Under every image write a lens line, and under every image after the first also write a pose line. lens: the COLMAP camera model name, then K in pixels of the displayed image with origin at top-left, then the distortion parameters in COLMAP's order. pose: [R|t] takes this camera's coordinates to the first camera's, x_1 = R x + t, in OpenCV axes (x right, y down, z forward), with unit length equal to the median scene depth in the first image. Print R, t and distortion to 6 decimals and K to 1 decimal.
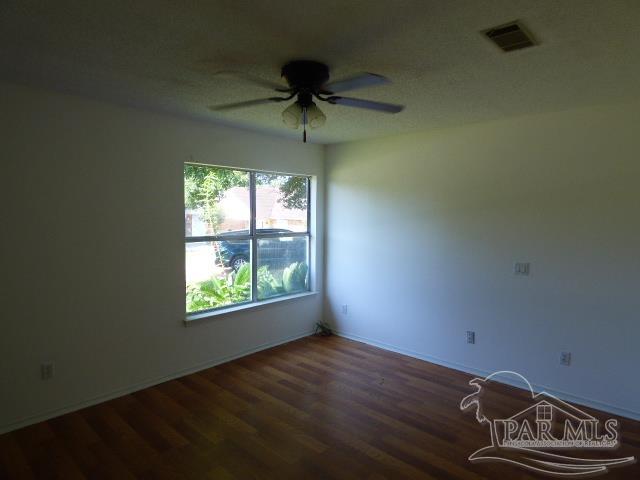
lens RADIAL K [[391.3, 0, 320.0], [0, 391.3, 240.0], [0, 0, 1]] dist [0.000442, 0.001770]
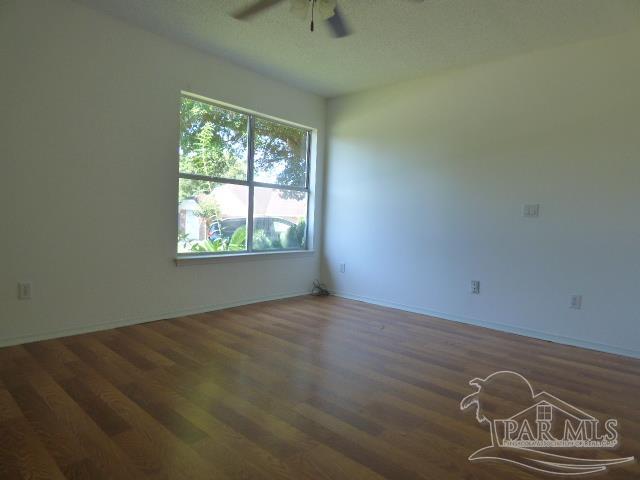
lens RADIAL K [[391.3, 0, 320.0], [0, 391.3, 240.0], [0, 0, 1]] dist [0.000442, 0.001770]
pose [[0.999516, 0.026759, 0.015860, -0.012291], [-0.026469, 0.999484, -0.018194, 0.151410], [-0.016338, 0.017766, 0.999709, 0.044257]]
